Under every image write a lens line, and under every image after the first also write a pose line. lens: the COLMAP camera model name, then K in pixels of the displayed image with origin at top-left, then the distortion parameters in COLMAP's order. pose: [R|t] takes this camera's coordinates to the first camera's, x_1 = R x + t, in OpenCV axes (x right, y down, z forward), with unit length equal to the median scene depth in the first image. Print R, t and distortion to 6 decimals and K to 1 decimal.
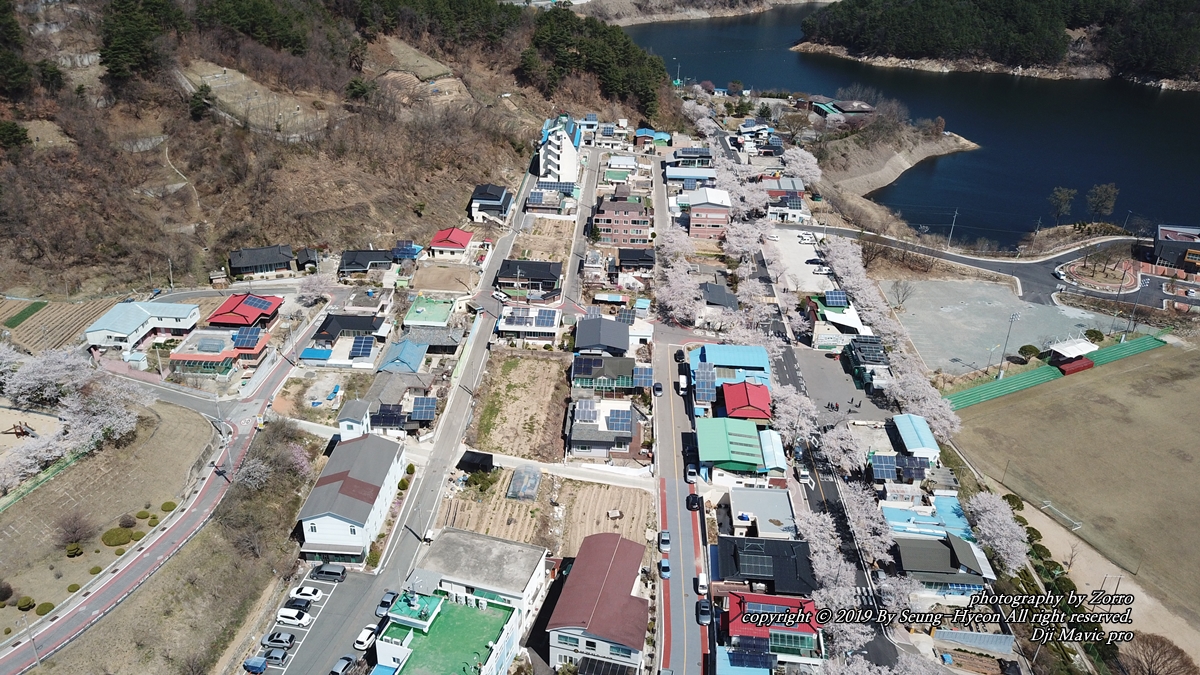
lens RADIAL K [[930.4, 0, 601.4], [0, 930.4, 339.0], [0, 0, 1]] dist [0.023774, -0.026523]
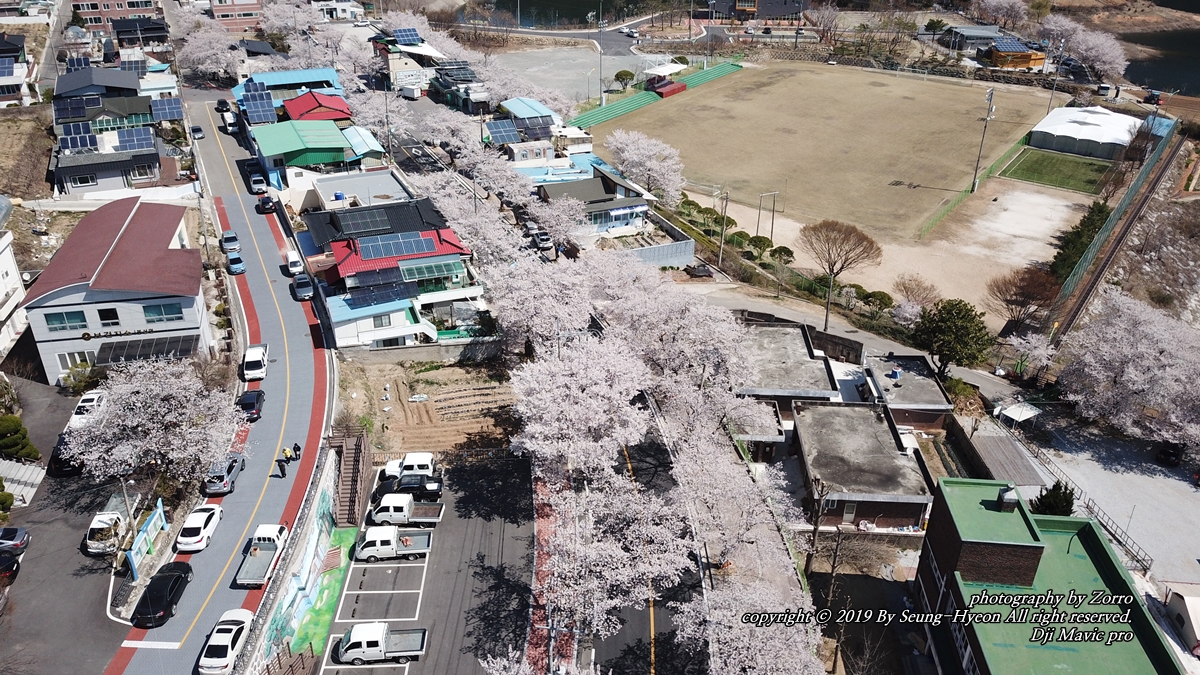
lens RADIAL K [[930.4, 0, 605.0], [0, 930.4, 338.7], [0, 0, 1]] dist [0.023774, -0.026523]
pose [[0.889202, -0.233835, 0.393243, 0.019719], [0.221965, 0.972079, 0.076122, 0.219891], [-0.400063, 0.019598, 0.916278, 0.191317]]
